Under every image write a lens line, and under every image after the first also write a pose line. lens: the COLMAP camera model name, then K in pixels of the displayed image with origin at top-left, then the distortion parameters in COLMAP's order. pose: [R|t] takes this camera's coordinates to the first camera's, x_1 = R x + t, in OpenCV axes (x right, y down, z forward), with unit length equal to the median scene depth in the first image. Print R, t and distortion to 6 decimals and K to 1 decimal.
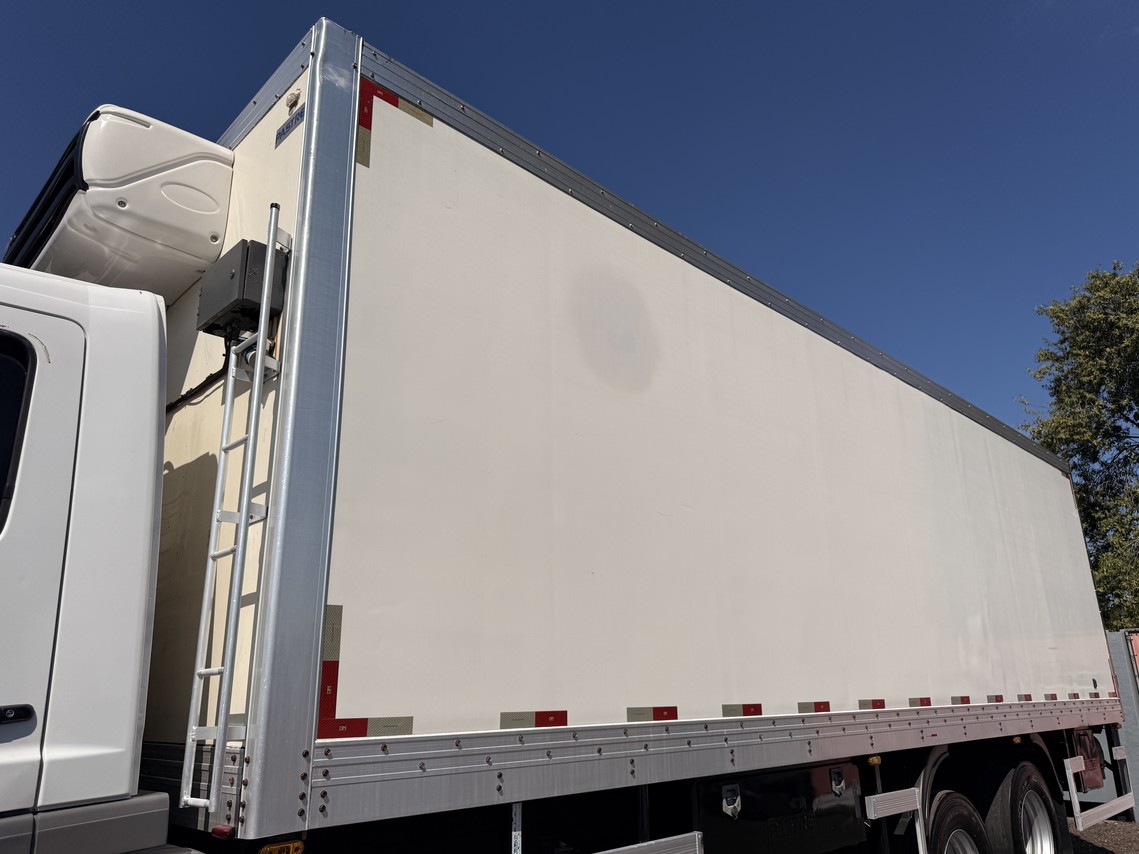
lens RADIAL K [[809.9, 0, 569.5], [0, 809.9, 427.0], [0, 0, 1]] dist [-0.007601, -0.003267]
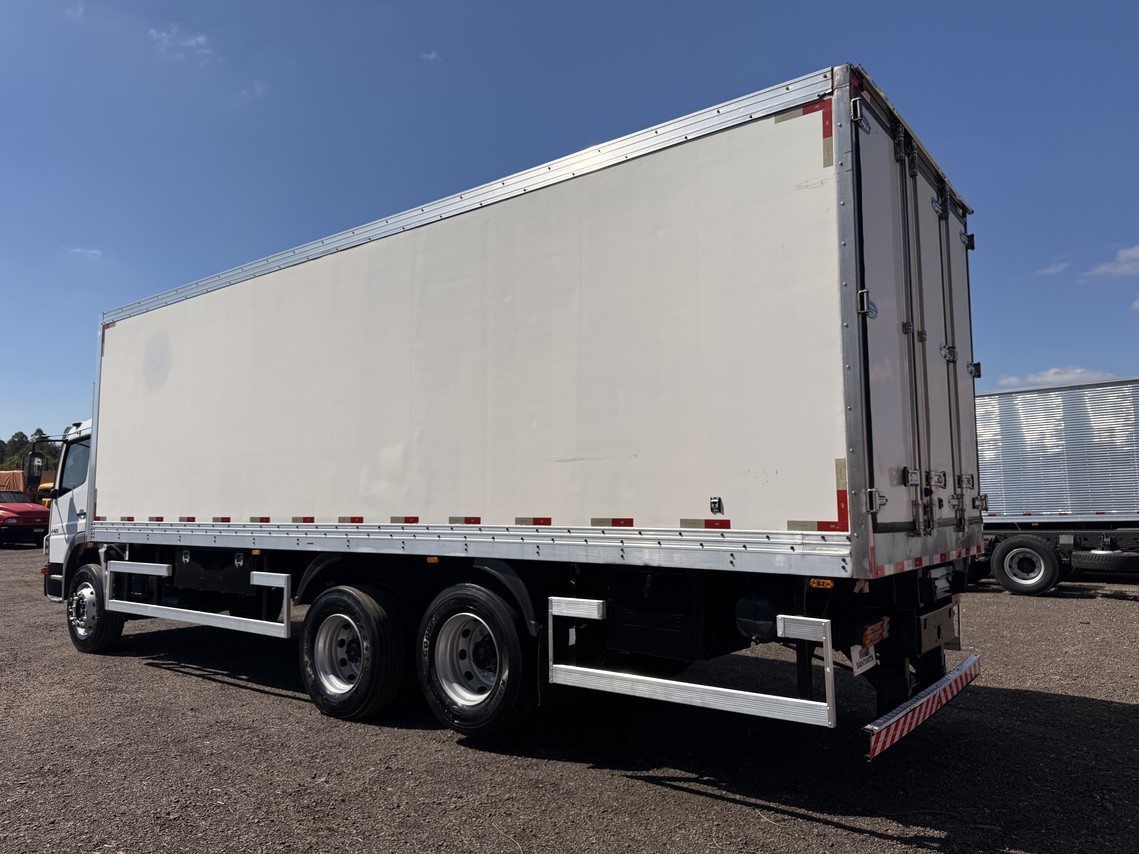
lens RADIAL K [[792.2, 0, 569.5], [0, 792.2, 427.0], [0, 0, 1]] dist [0.217222, -0.376775]
pose [[0.138238, -0.074305, -0.987608, 3.161649], [0.321060, 0.946694, -0.026287, 0.623858], [0.936916, -0.313447, 0.154725, 2.114946]]
